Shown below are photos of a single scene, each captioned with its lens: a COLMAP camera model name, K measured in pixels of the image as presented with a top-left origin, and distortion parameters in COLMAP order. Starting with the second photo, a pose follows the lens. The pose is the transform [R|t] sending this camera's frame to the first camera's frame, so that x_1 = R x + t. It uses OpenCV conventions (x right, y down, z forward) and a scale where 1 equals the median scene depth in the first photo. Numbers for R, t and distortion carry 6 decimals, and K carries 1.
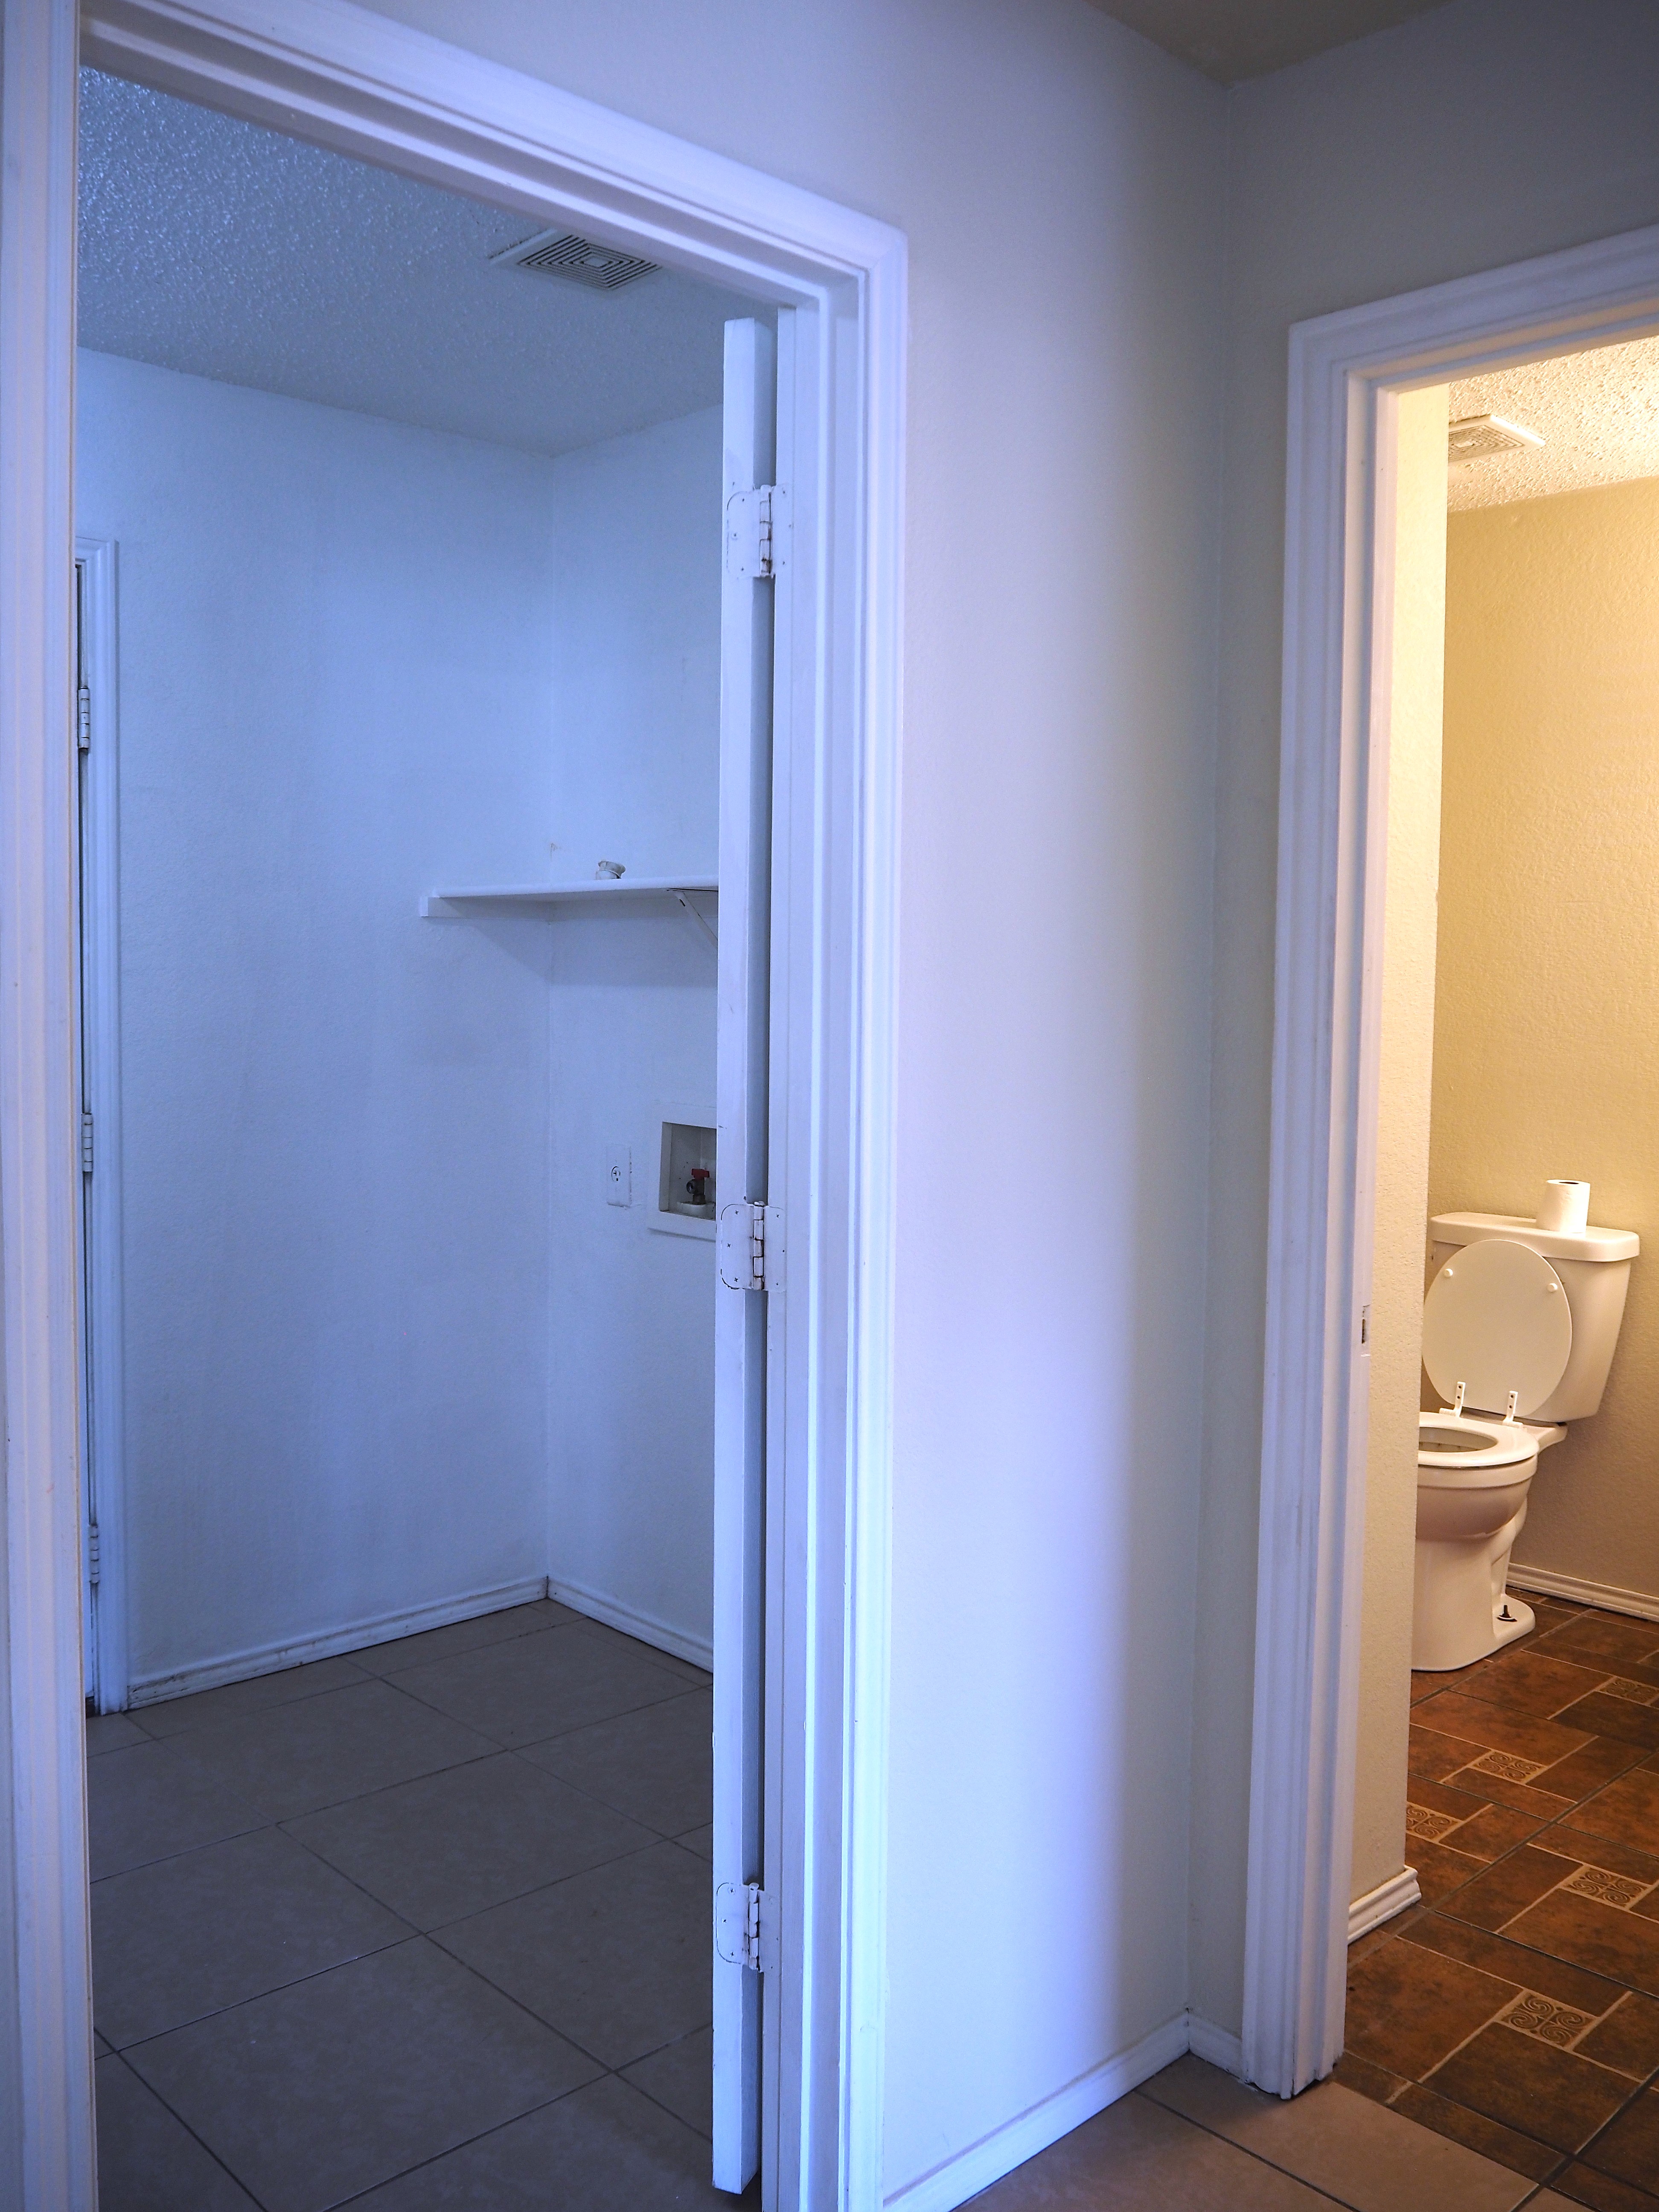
lens RADIAL K [[1865.3, 0, 829.5], [0, 1865.3, 1106.0], [0, 0, 1]] dist [-0.041515, -0.002937]
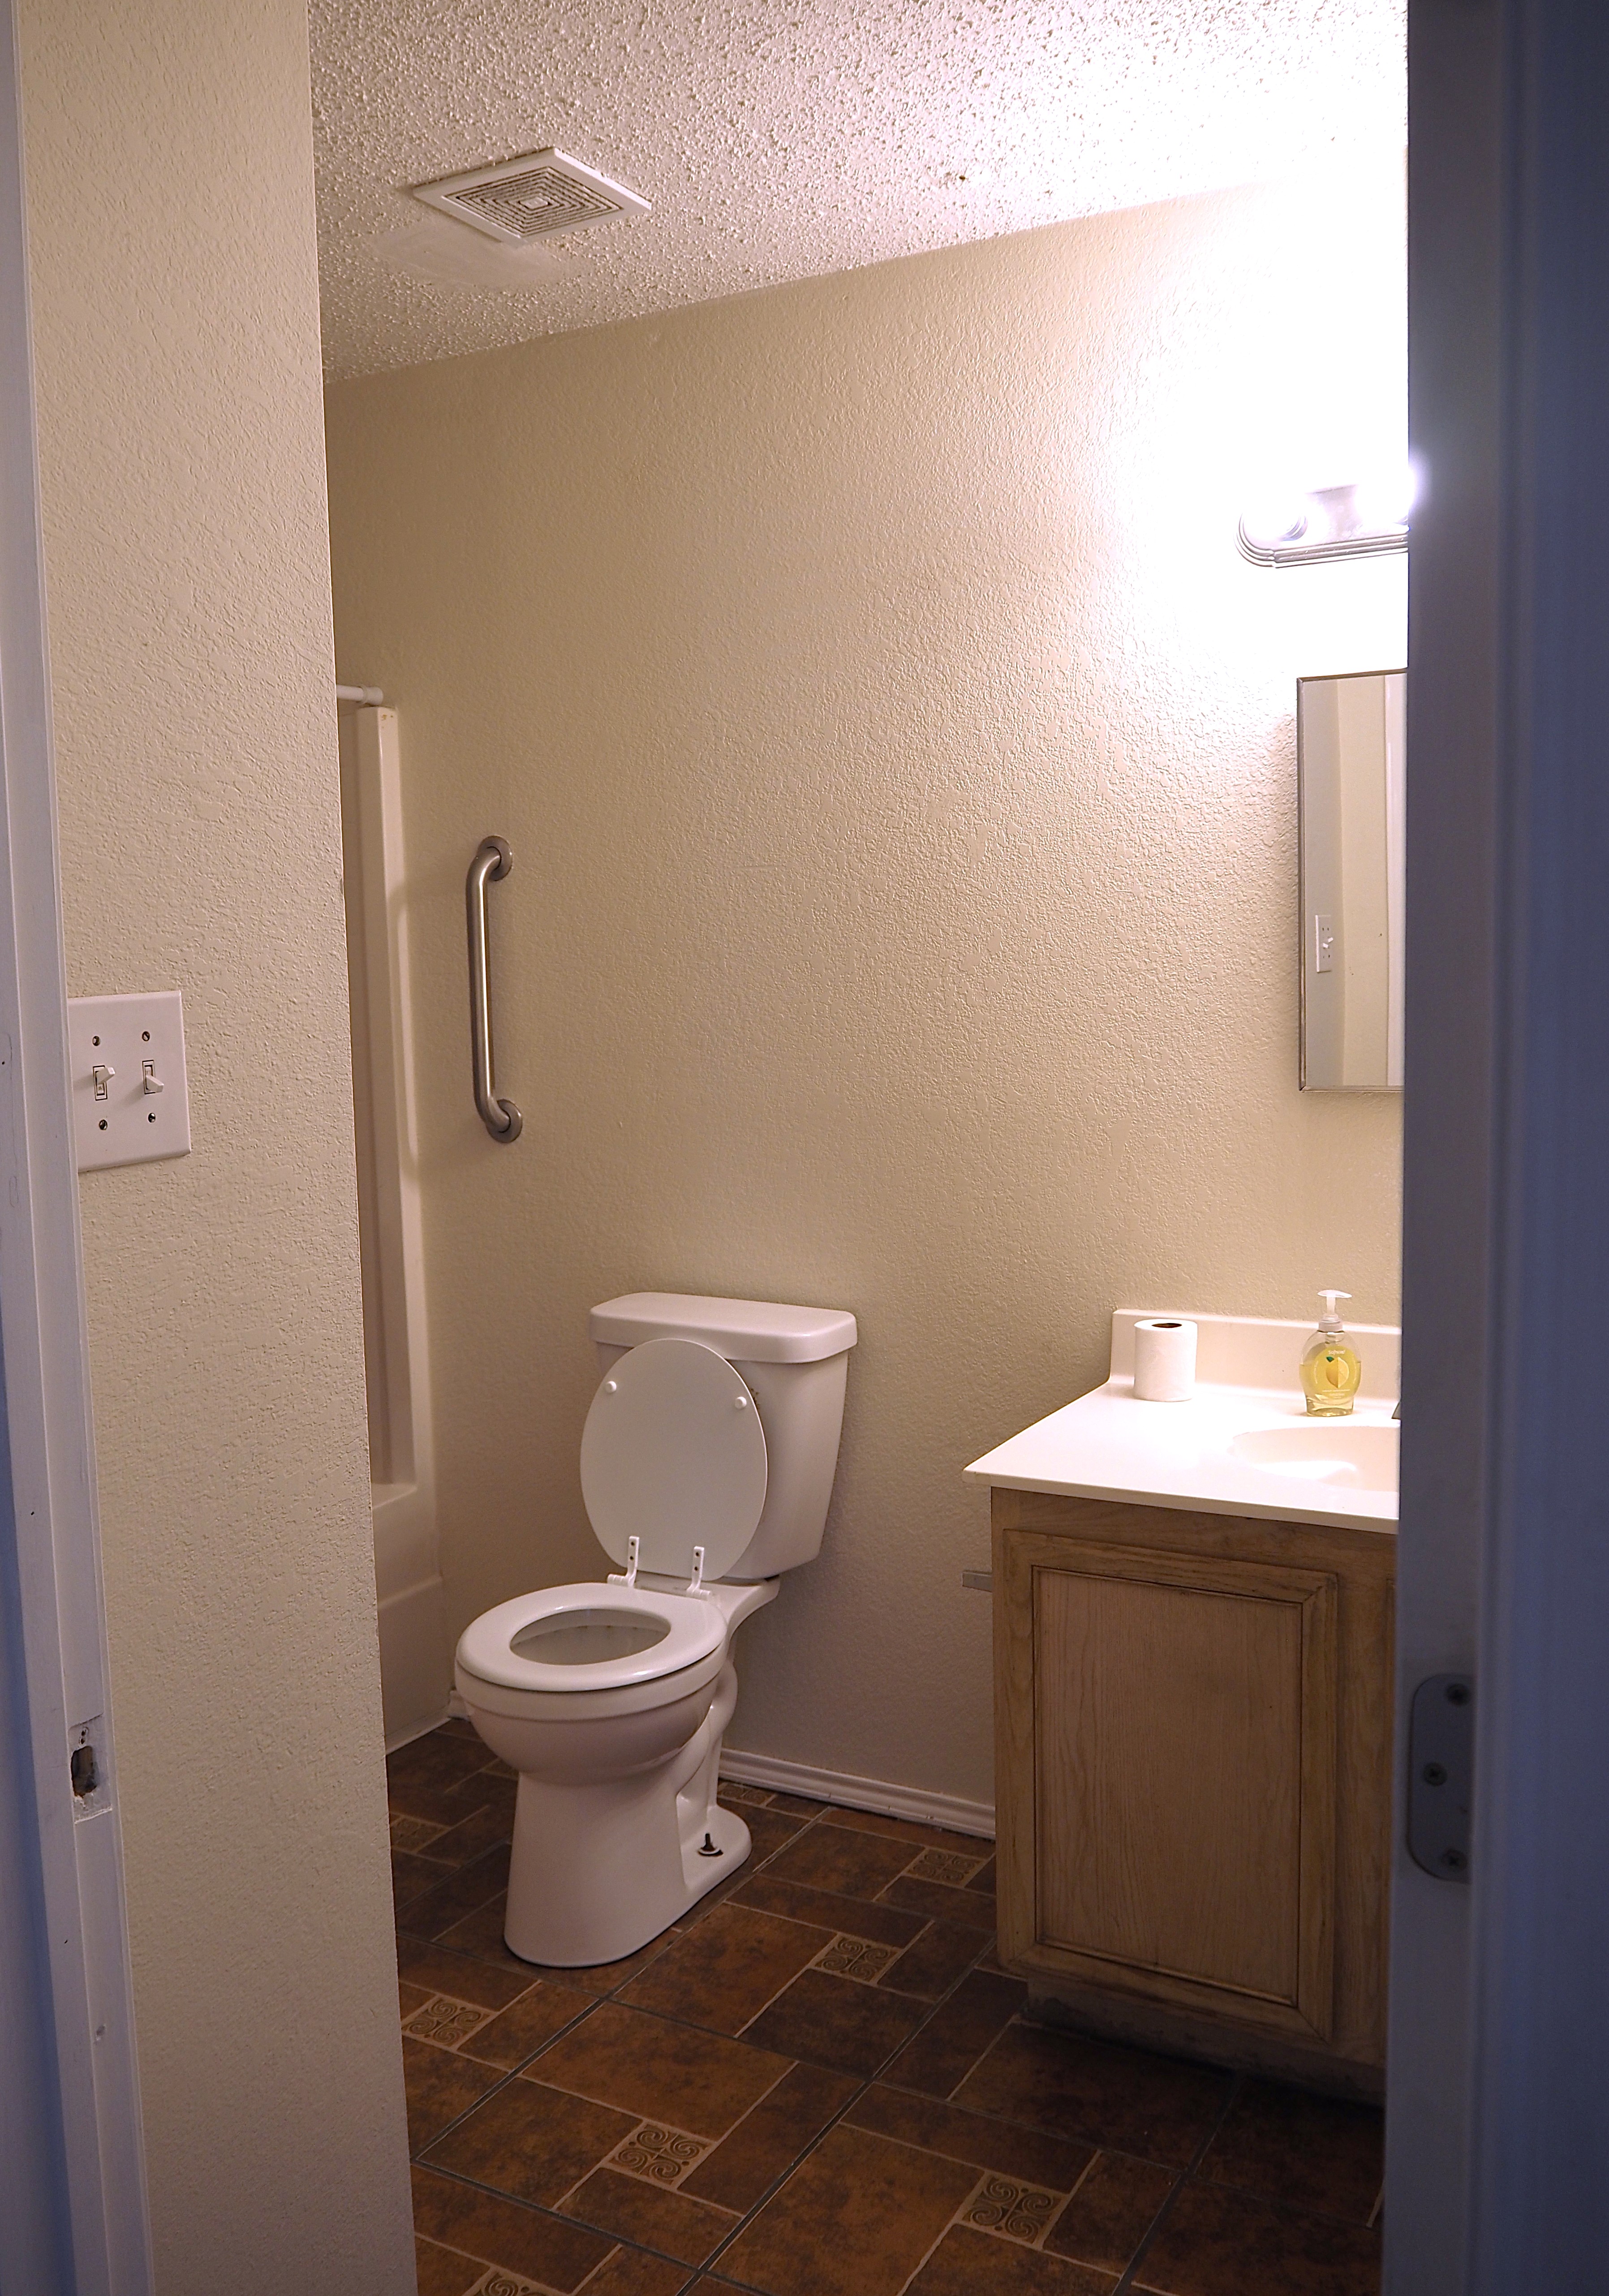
lens RADIAL K [[1886.9, 0, 804.5], [0, 1886.9, 1148.0], [0, 0, 1]] dist [-0.052726, 0.001859]
pose [[0.956780, -0.065818, 0.283265, 0.212016], [0.053187, 0.997227, 0.052060, -0.038723], [-0.285906, -0.034744, 0.957628, 0.289059]]
